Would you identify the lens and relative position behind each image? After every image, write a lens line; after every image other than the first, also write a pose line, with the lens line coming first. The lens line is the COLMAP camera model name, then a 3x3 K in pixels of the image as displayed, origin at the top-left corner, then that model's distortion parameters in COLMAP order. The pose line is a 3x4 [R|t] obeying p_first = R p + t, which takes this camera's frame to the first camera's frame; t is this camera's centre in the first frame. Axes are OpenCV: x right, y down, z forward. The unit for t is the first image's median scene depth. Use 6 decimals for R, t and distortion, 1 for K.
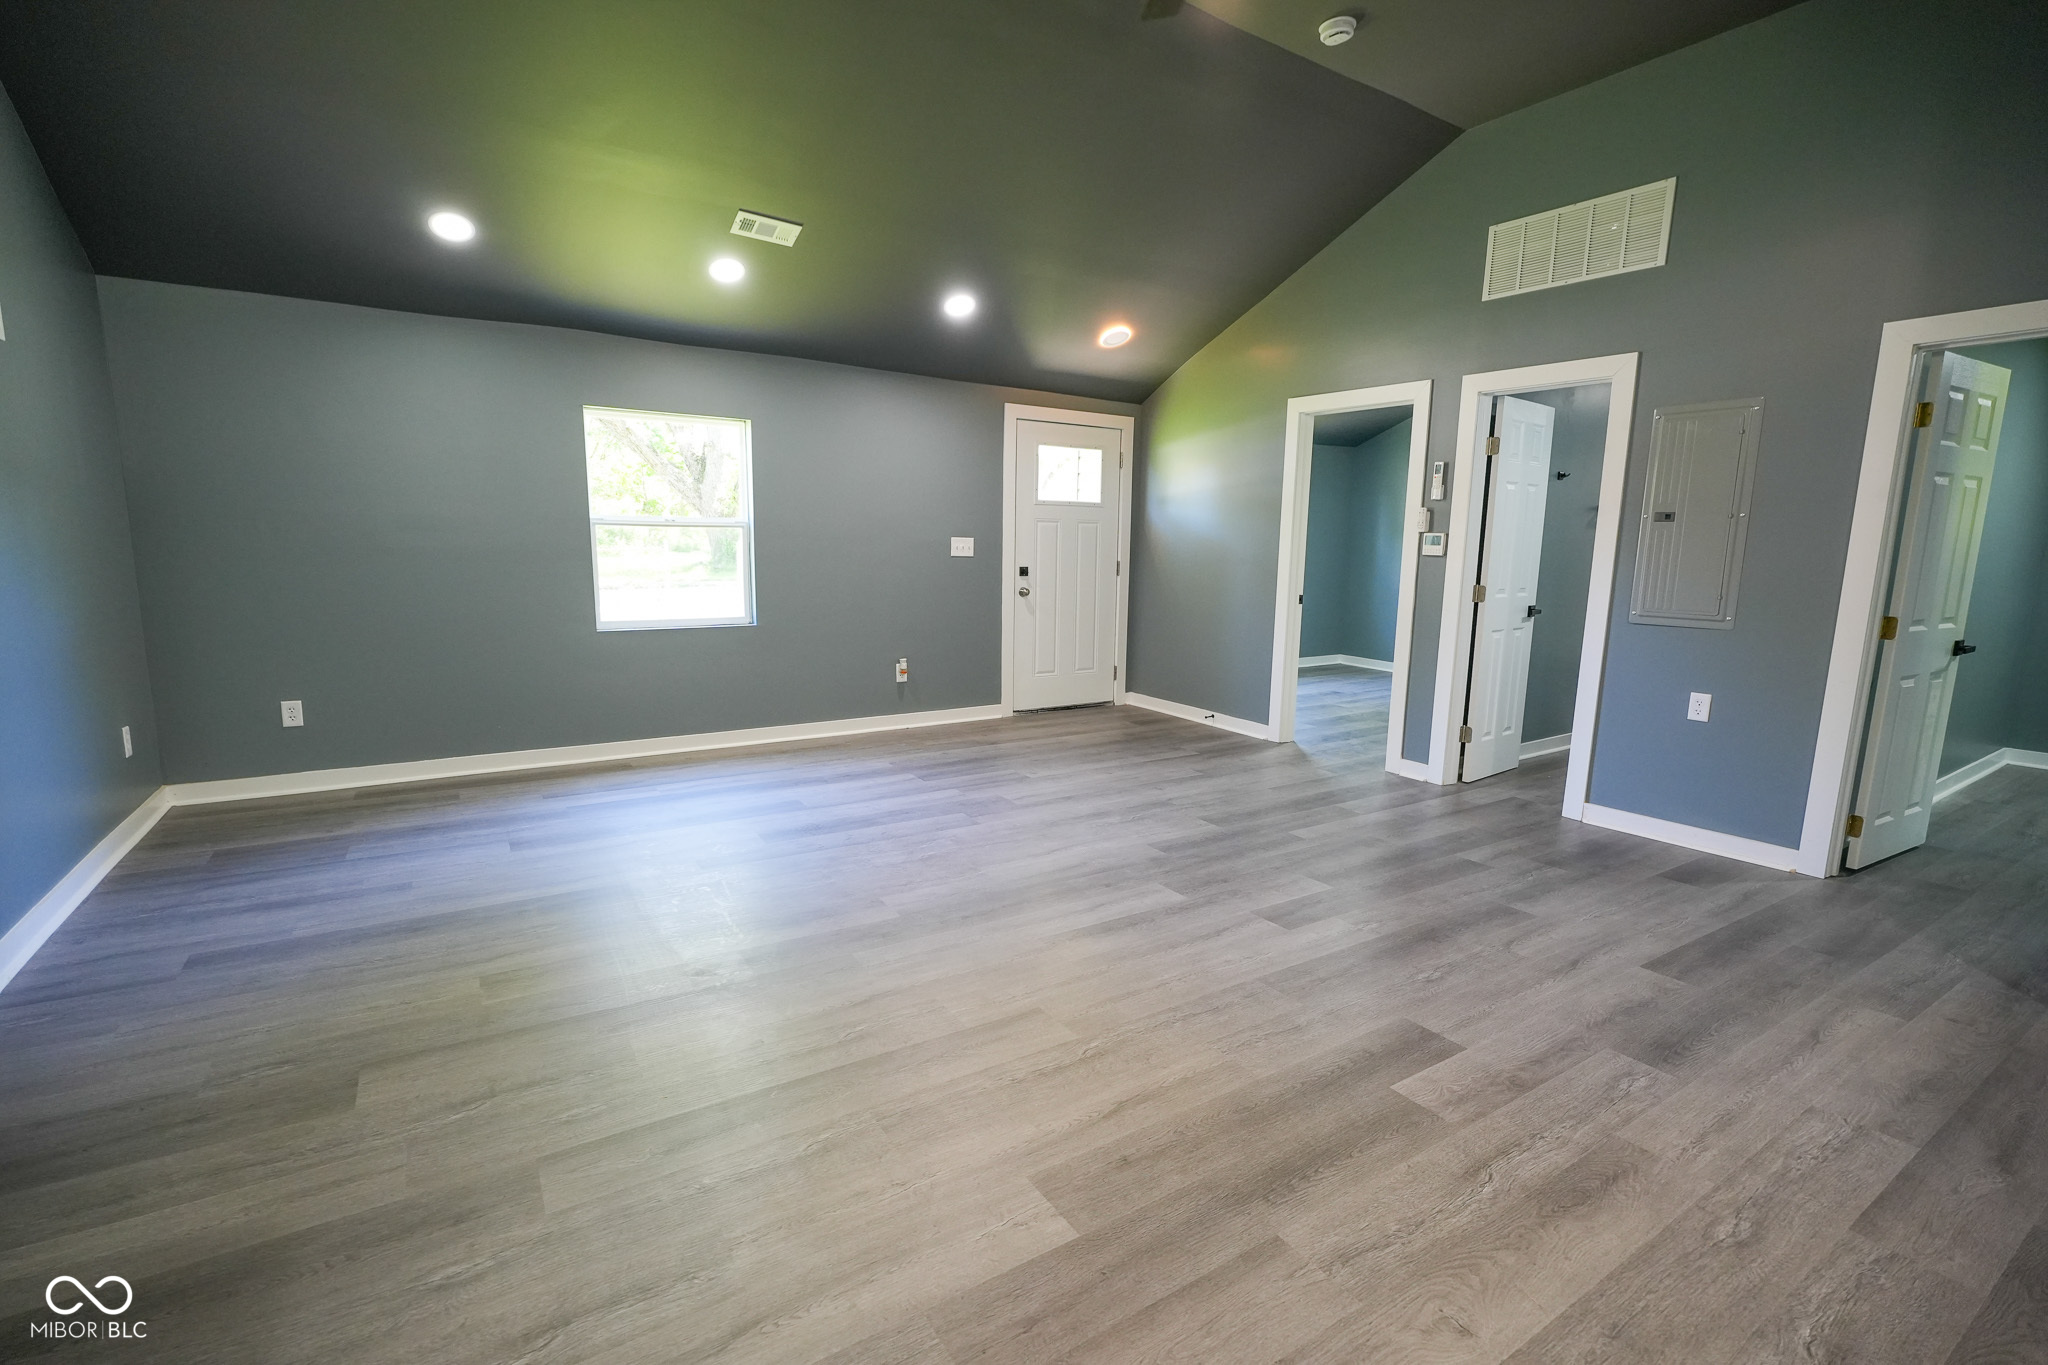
lens RADIAL K [[913.6, 0, 1022.8], [0, 913.6, 684.9], [0, 0, 1]] dist [0.001112, 0.000336]
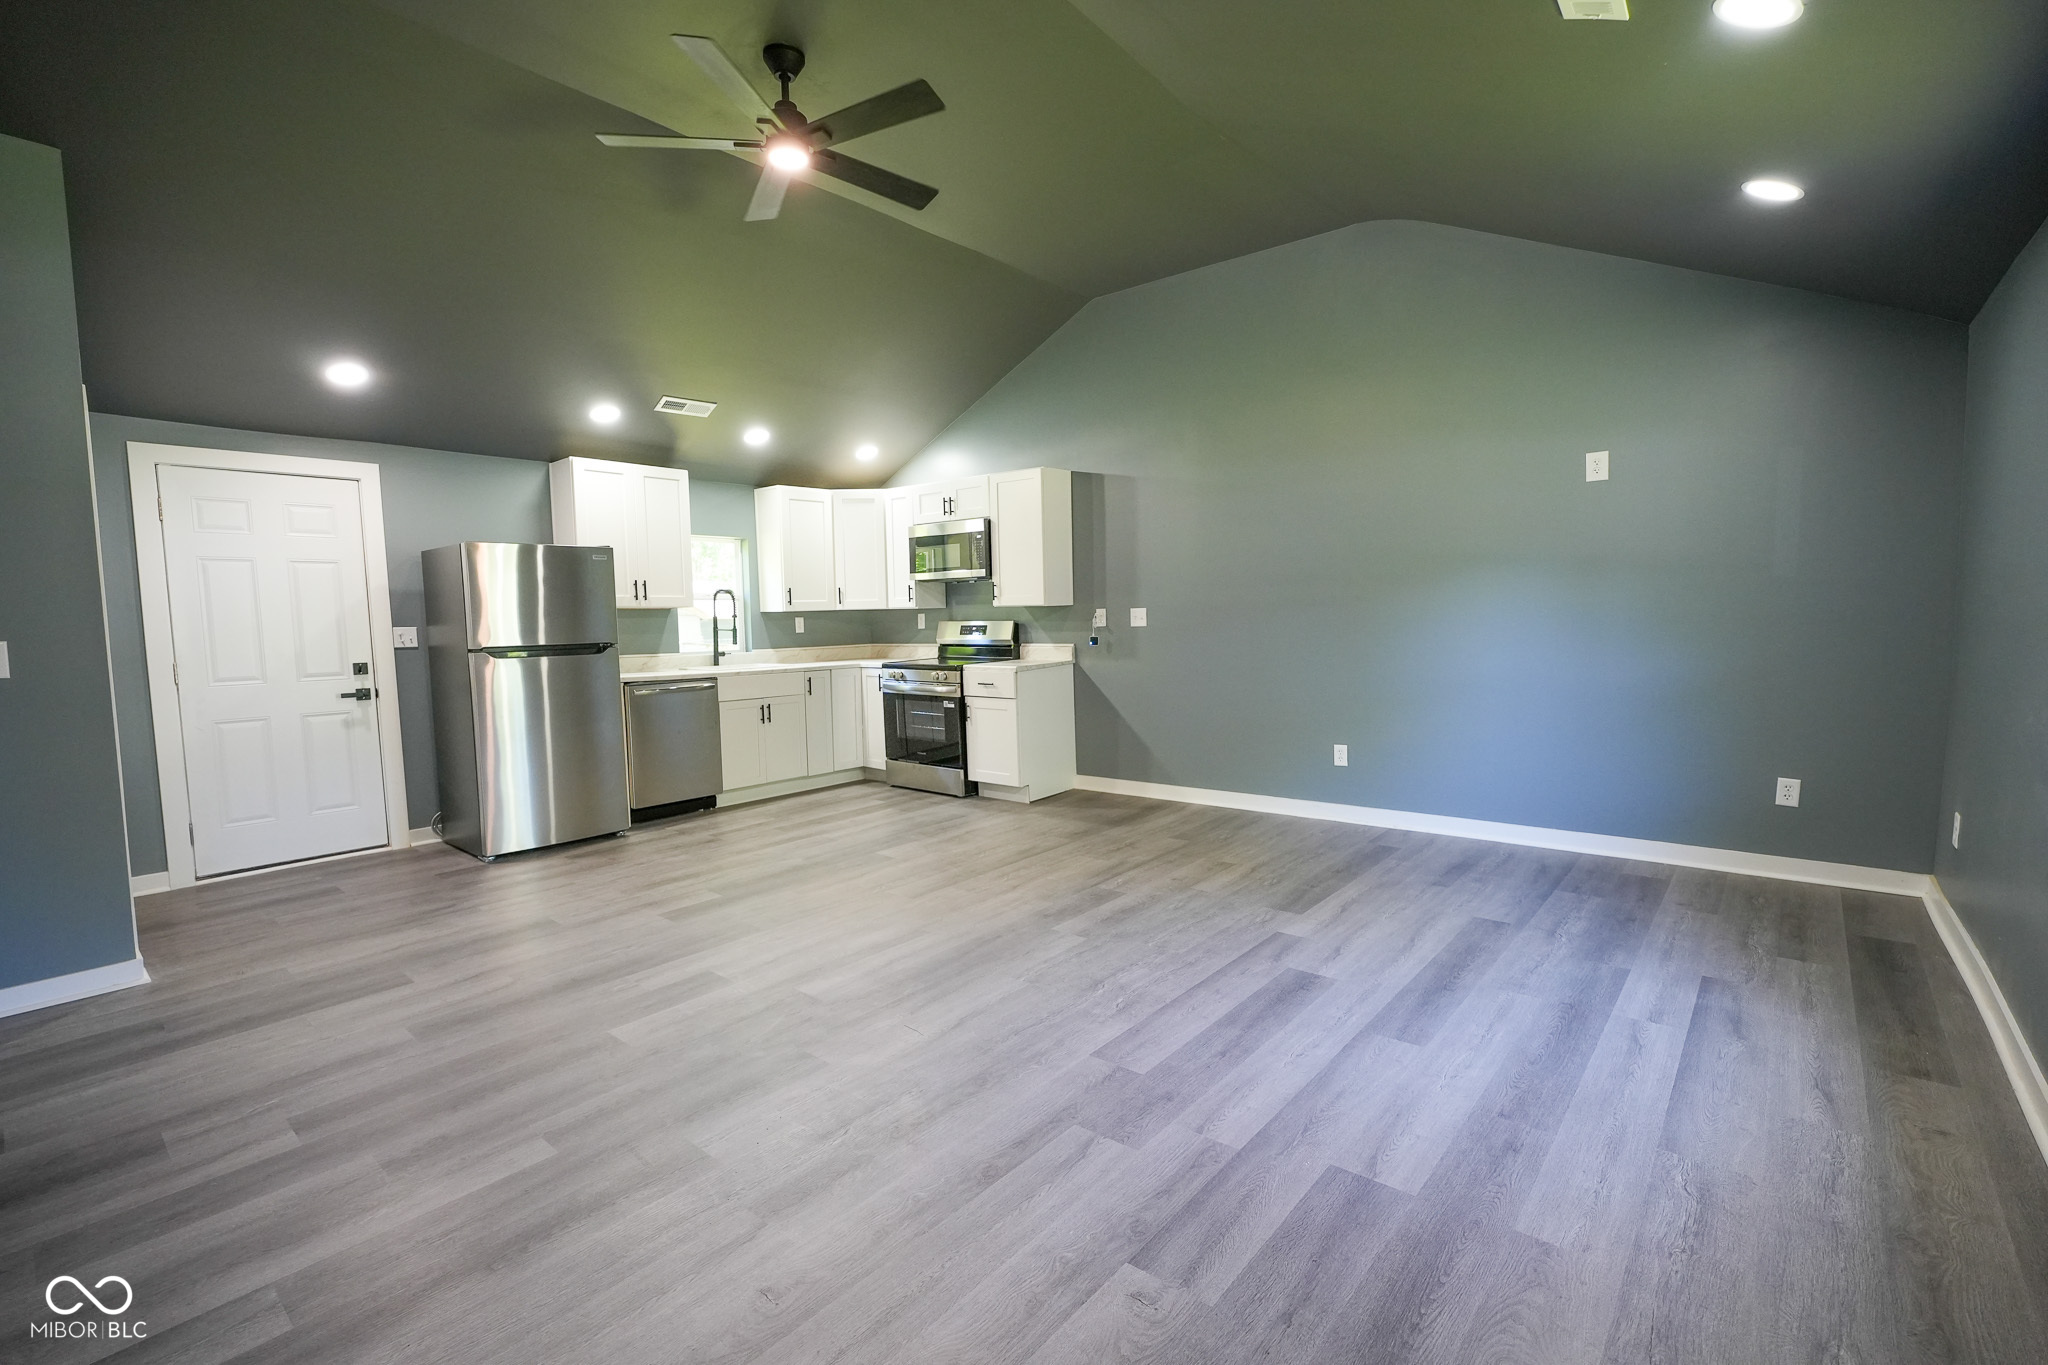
lens RADIAL K [[913.6, 0, 1024.1], [0, 913.6, 680.9], [0, 0, 1]] dist [0.001112, 0.000336]
pose [[-0.957622, 0.029336, -0.286529, 0.180643], [-0.035262, 0.975375, 0.217715, -0.249180], [0.285860, 0.218592, -0.933007, 1.591868]]
